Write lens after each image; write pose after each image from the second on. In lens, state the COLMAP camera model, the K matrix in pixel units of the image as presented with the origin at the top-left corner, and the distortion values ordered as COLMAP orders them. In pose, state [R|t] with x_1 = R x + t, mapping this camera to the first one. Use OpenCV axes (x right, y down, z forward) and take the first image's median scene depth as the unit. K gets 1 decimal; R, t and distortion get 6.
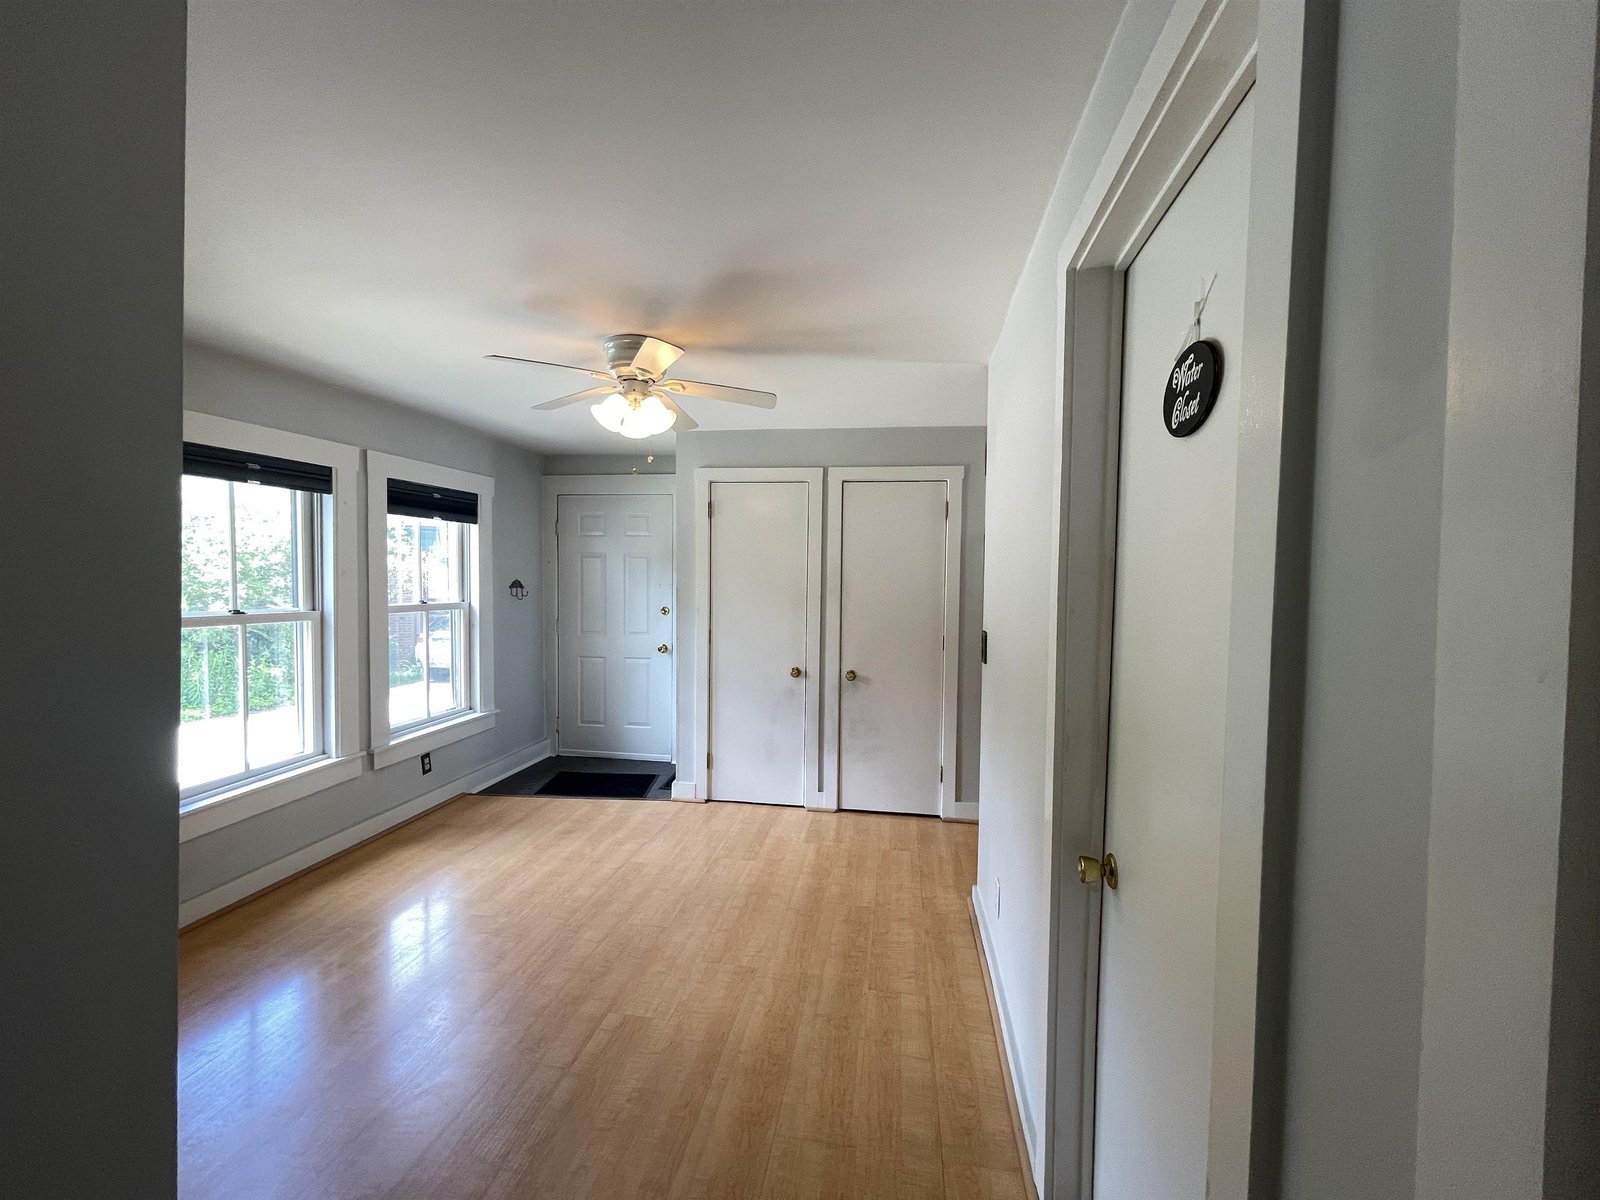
lens RADIAL K [[635.3, 0, 776.9], [0, 635.3, 603.0], [0, 0, 1]] dist [0.001157, -0.000100]
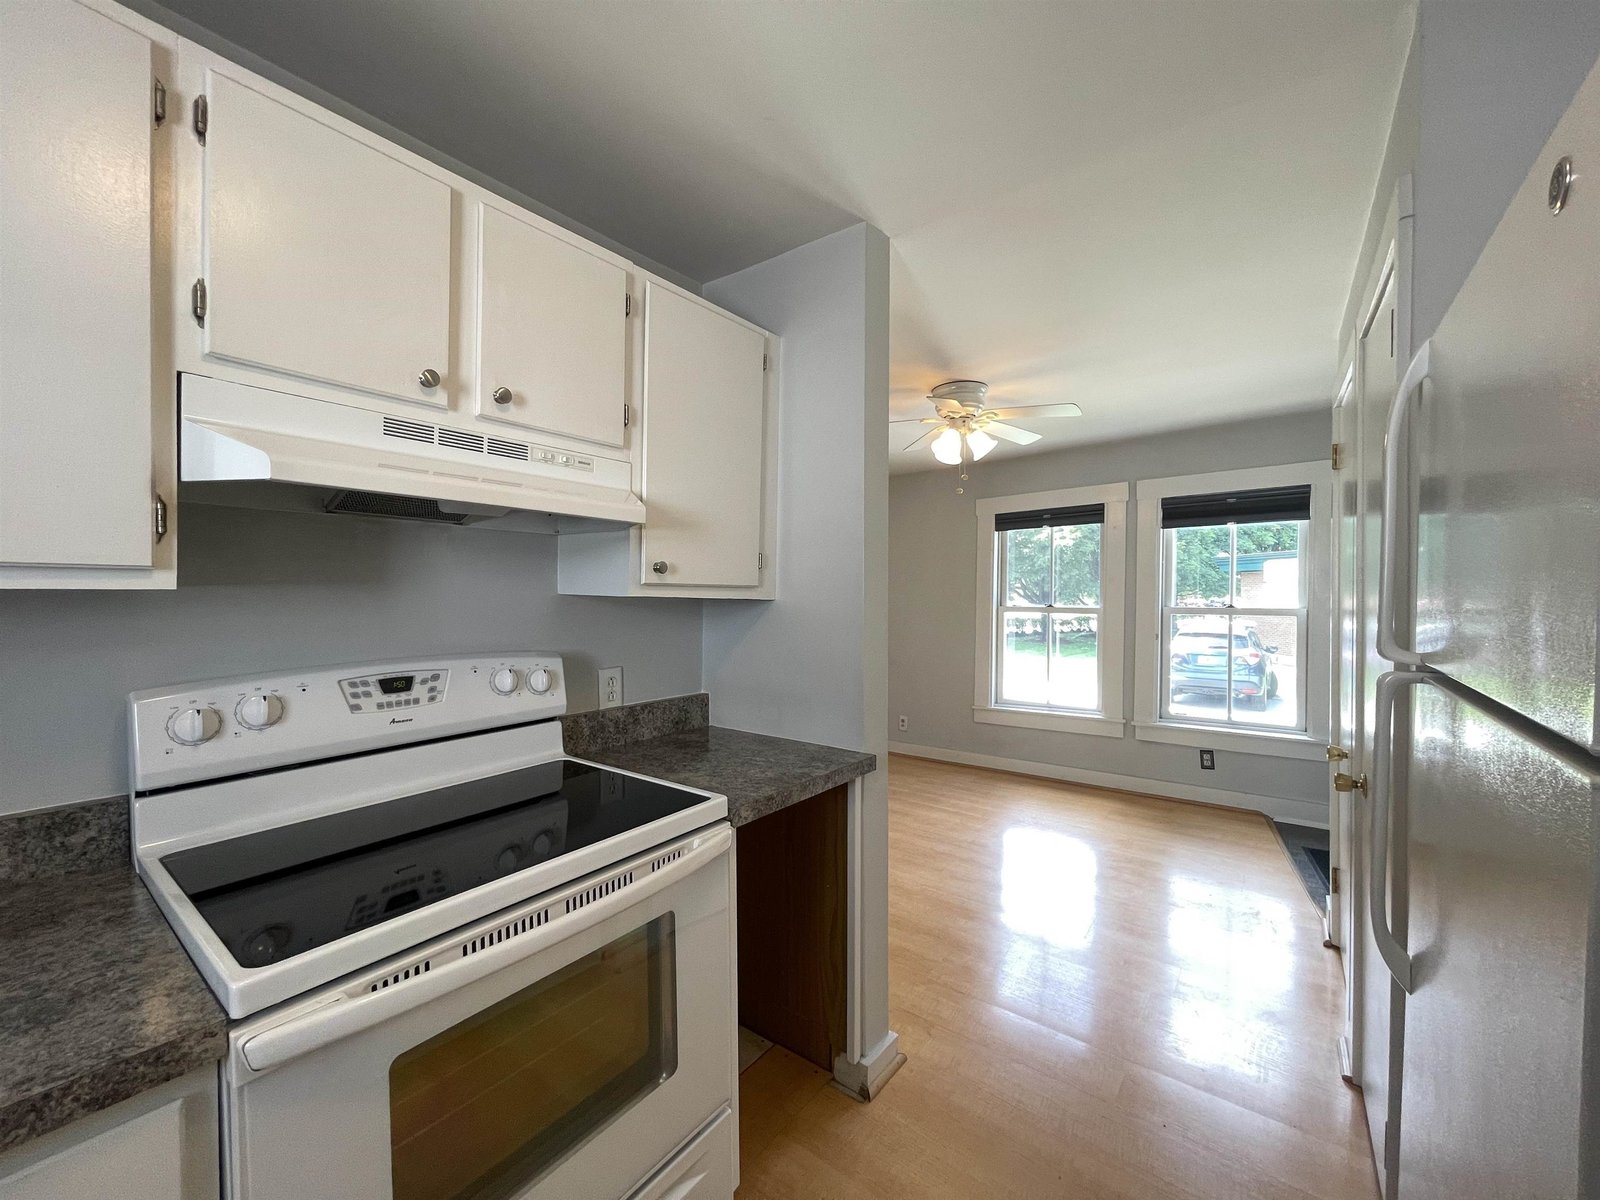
lens RADIAL K [[649.0, 0, 795.0], [0, 649.0, 603.2], [0, 0, 1]] dist [0.000472, -0.000671]
pose [[-0.472824, -0.002641, -0.881153, 0.705131], [-0.030740, 0.999436, 0.013500, 0.002362], [0.880621, 0.033470, -0.472638, 0.897127]]
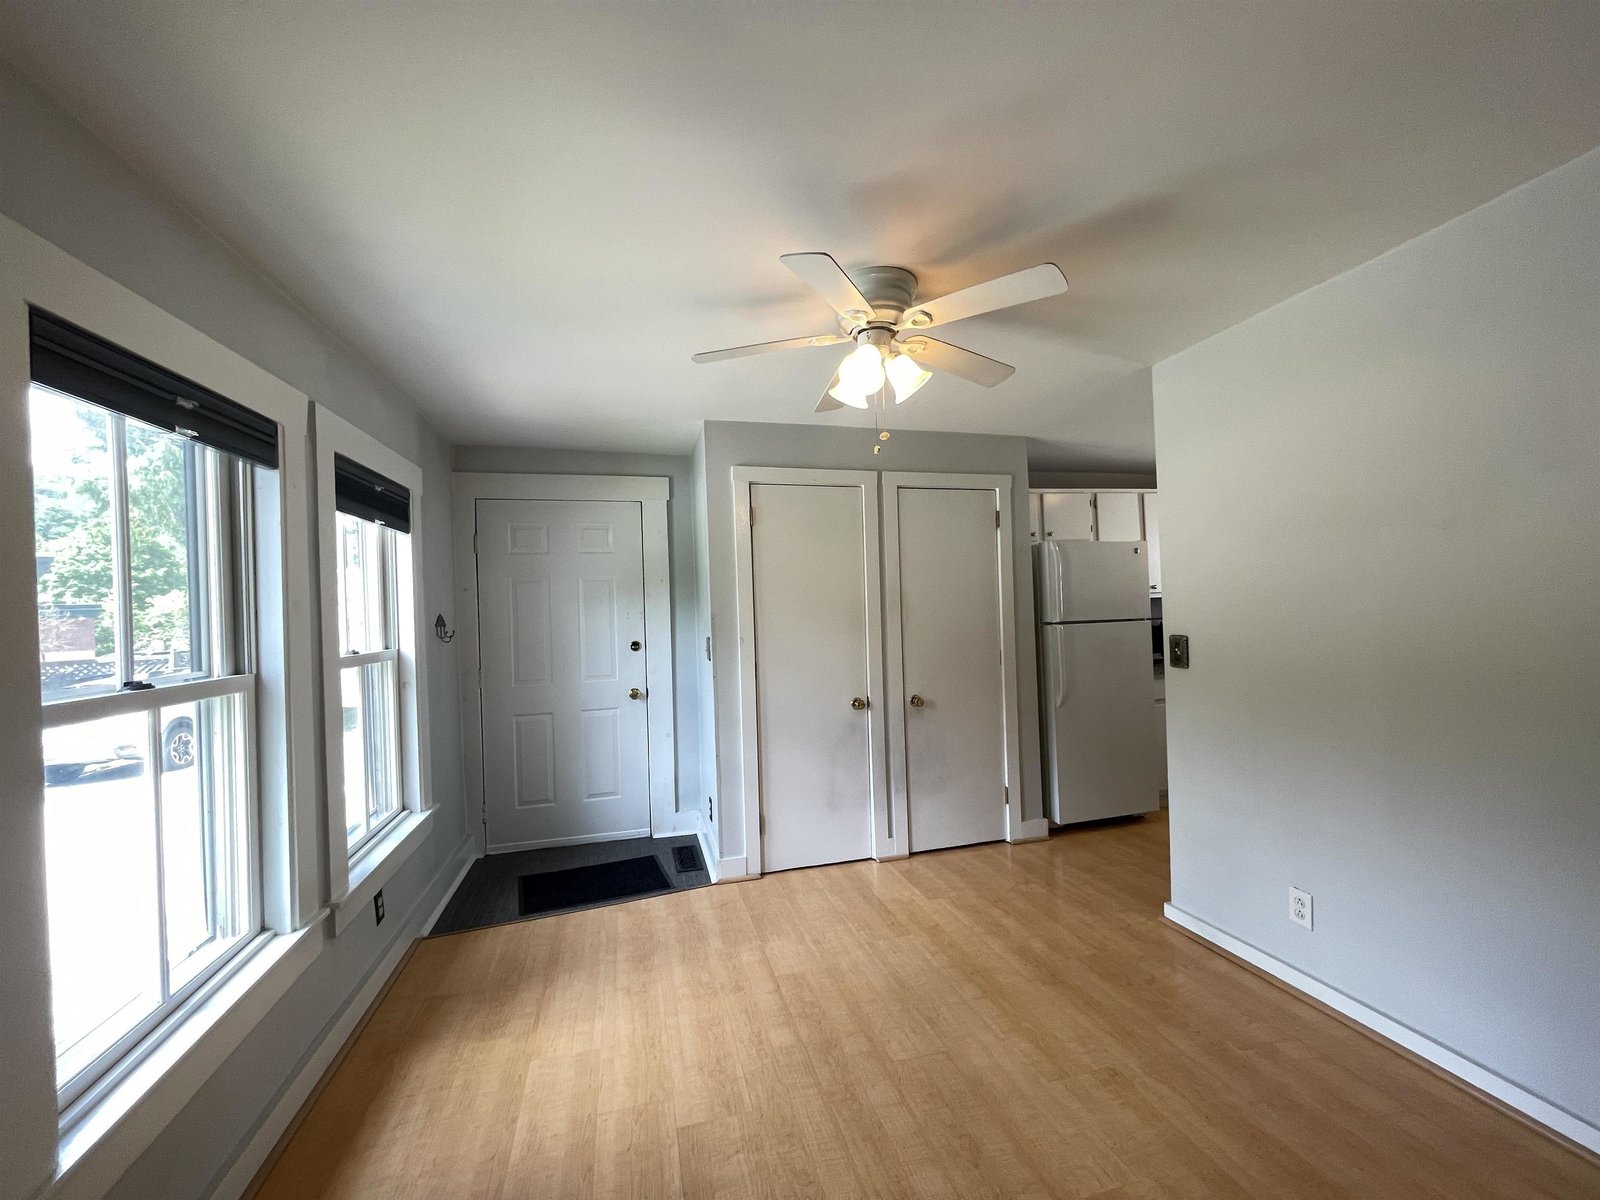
lens RADIAL K [[644.7, 0, 788.4], [0, 644.7, 605.3], [0, 0, 1]] dist [0.001106, 0.000618]
pose [[0.913559, -0.039289, 0.404804, -0.426988], [0.057508, 0.997802, -0.032939, -0.001730], [-0.402620, 0.053371, 0.913810, 0.234781]]
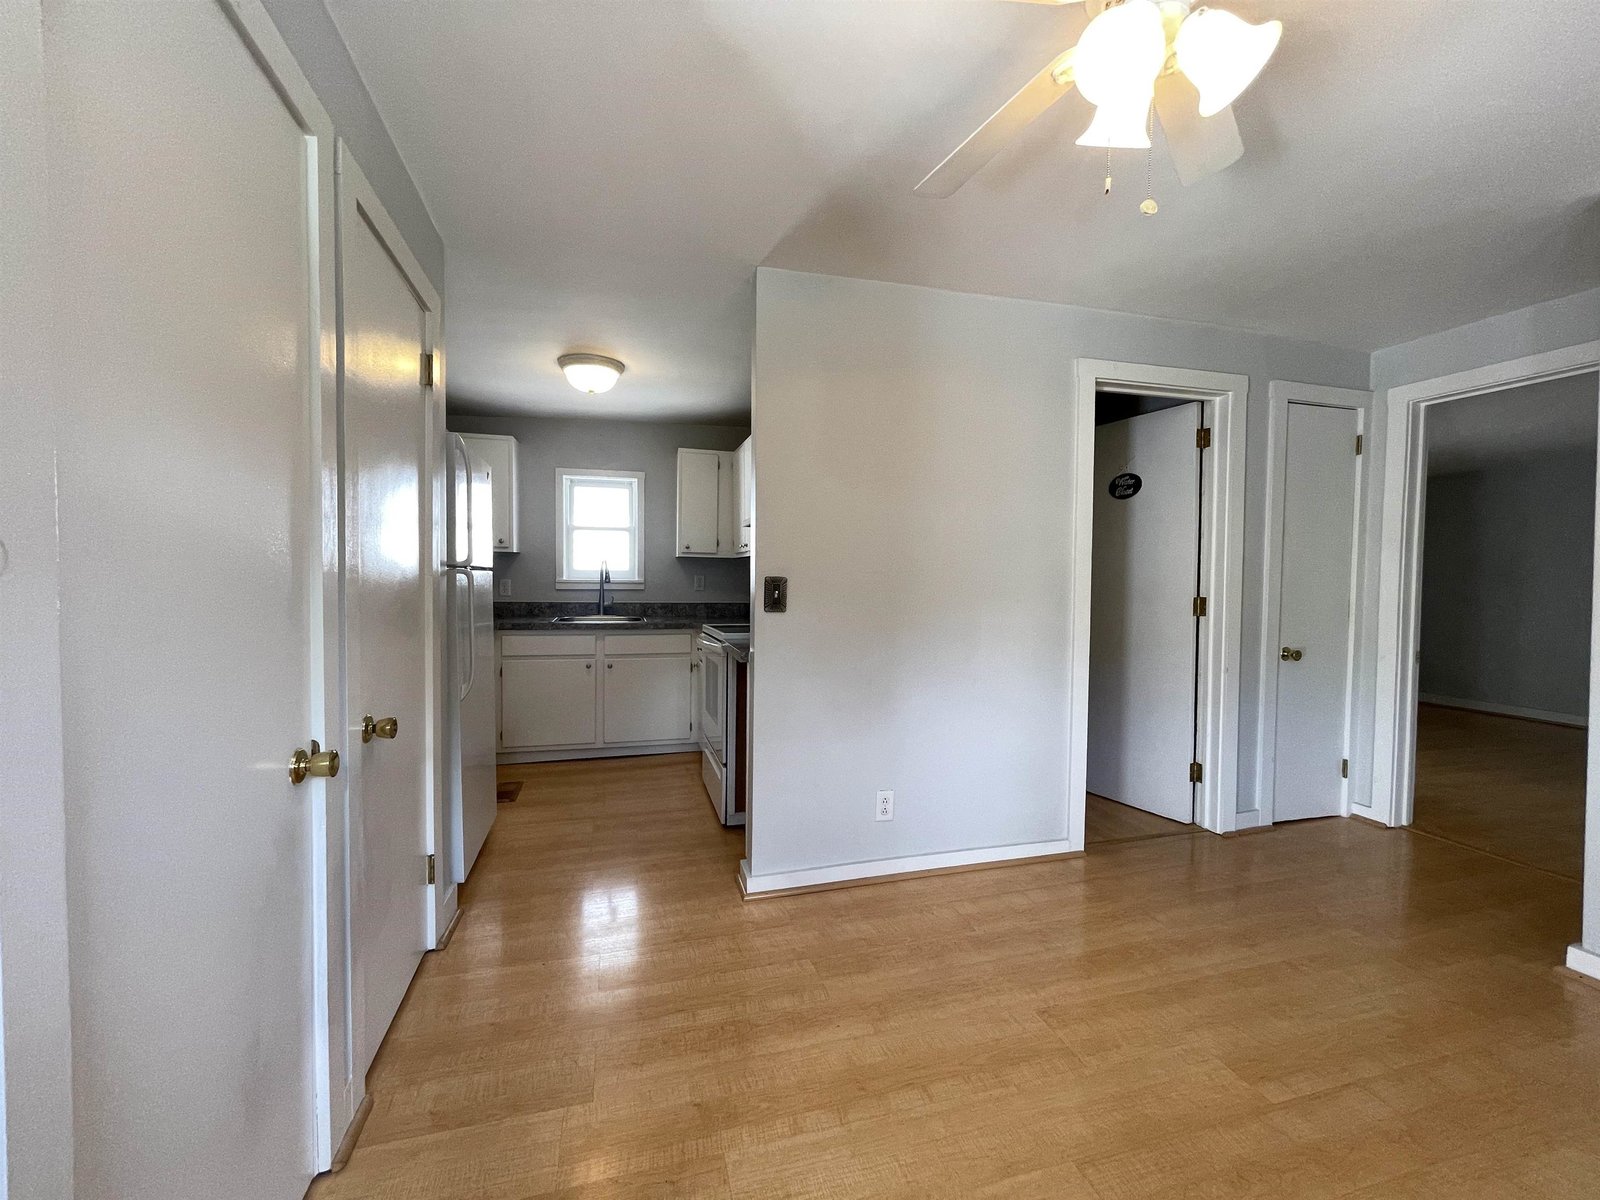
lens RADIAL K [[639.4, 0, 790.6], [0, 639.4, 595.6], [0, 0, 1]] dist [0.003183, 0.000180]
pose [[-0.417192, -0.039607, 0.907955, -0.359089], [0.011043, 0.998755, 0.048642, 0.014939], [-0.908751, 0.030320, -0.416235, 0.950288]]
